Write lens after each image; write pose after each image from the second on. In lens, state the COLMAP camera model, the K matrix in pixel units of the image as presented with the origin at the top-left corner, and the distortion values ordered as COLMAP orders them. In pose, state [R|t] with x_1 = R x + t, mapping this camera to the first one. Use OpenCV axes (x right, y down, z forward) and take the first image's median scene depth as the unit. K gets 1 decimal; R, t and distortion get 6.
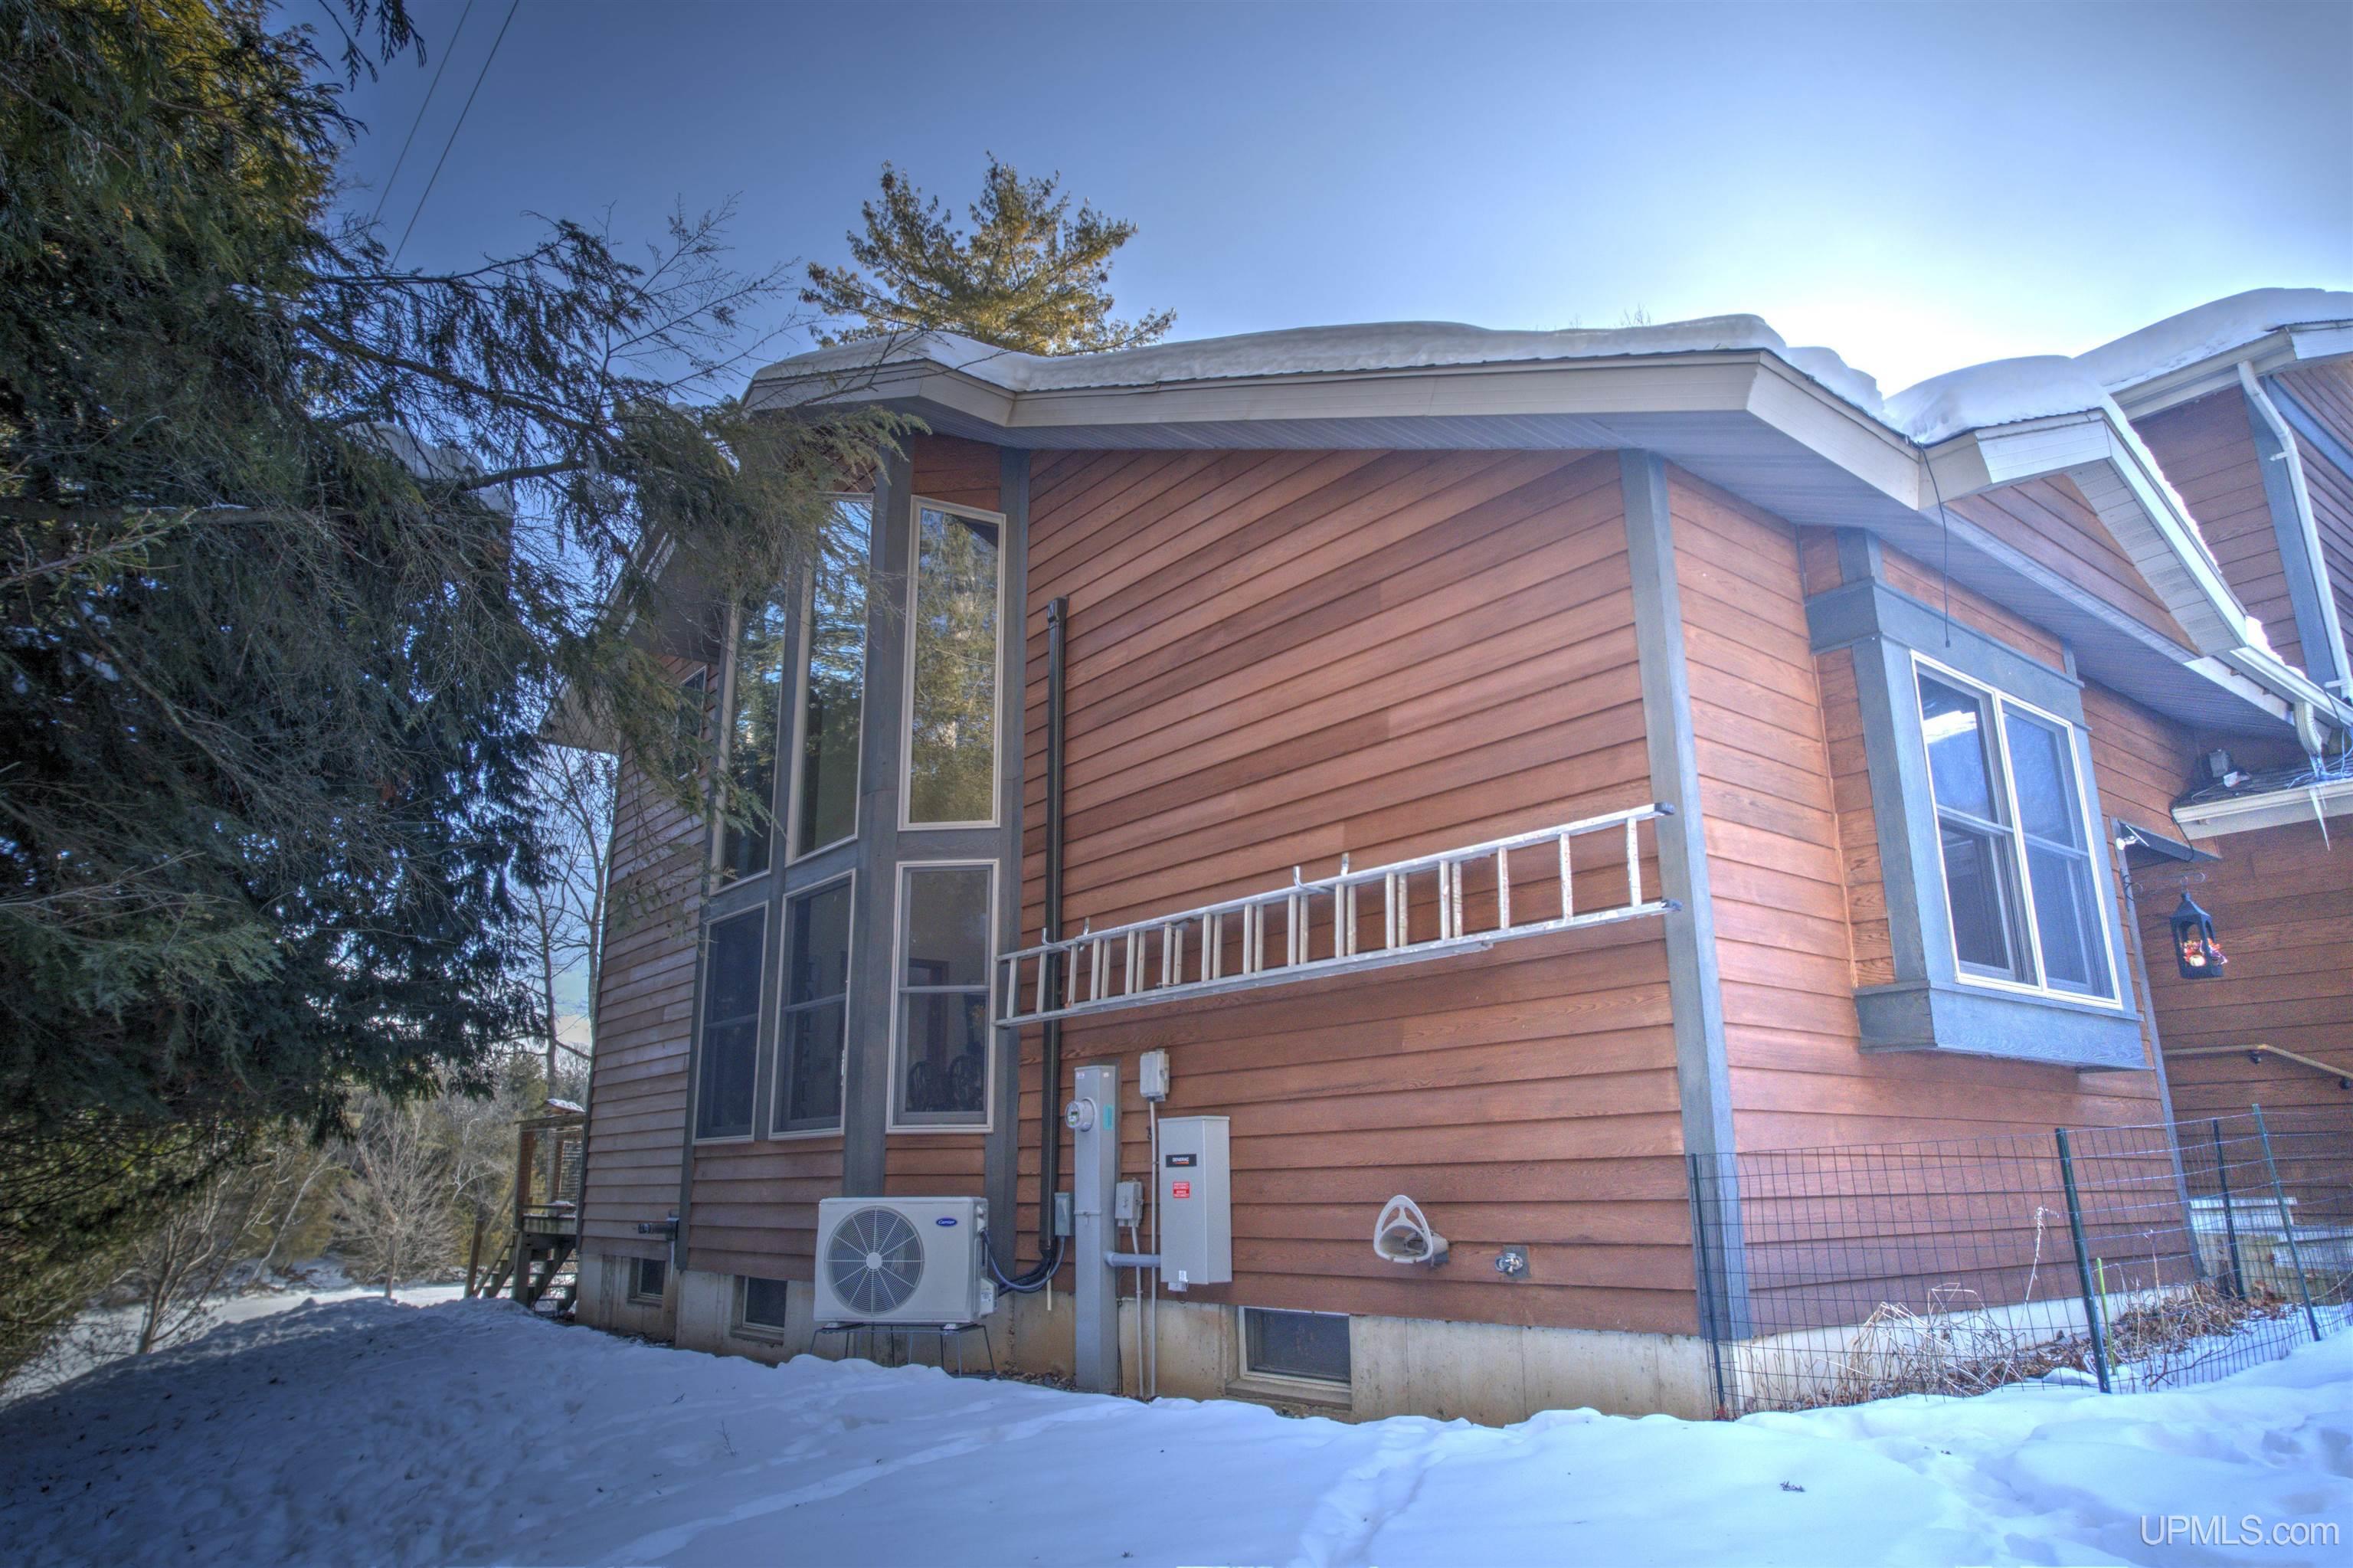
lens RADIAL K [[1520.8, 0, 1176.5], [0, 1520.8, 784.0], [0, 0, 1]] dist [-0.081094, 0.075389]
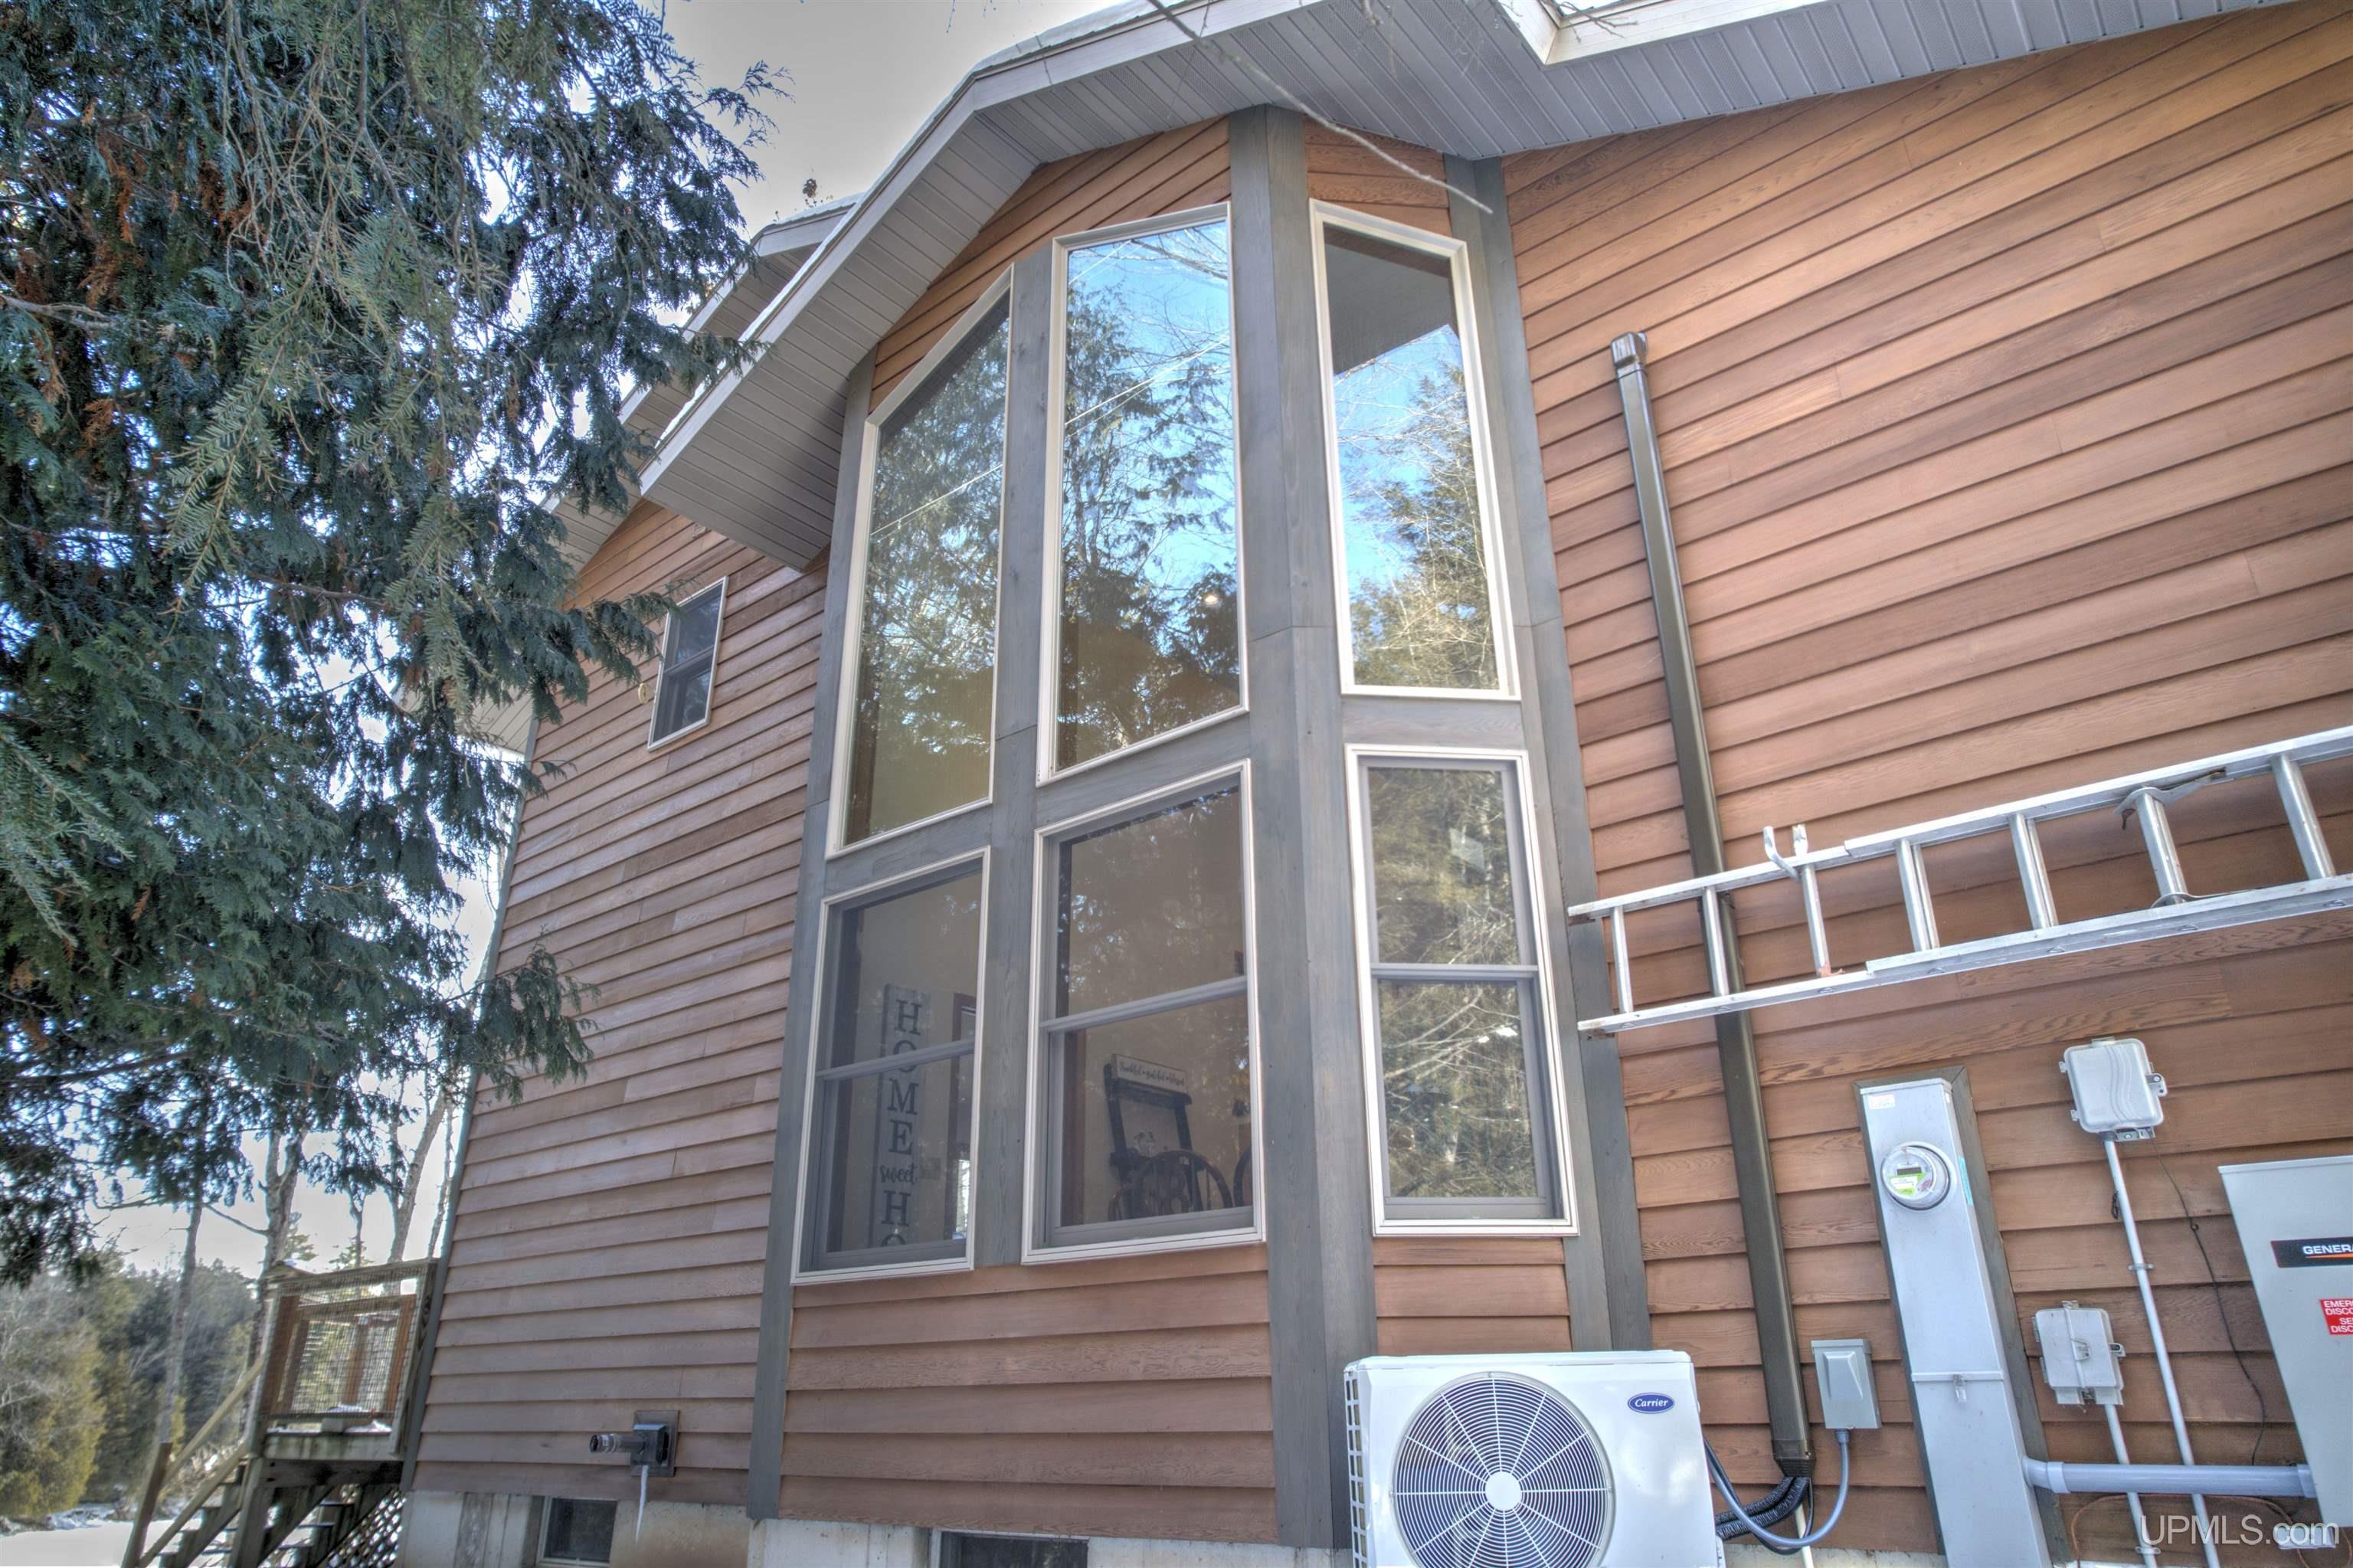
lens RADIAL K [[1520.8, 0, 1176.5], [0, 1520.8, 784.0], [0, 0, 1]] dist [-0.081094, 0.075389]
pose [[0.978759, 0.079001, 0.189180, -0.362655], [-0.052368, 0.988501, -0.141860, 0.153697], [-0.198211, 0.128940, 0.971641, 0.487395]]
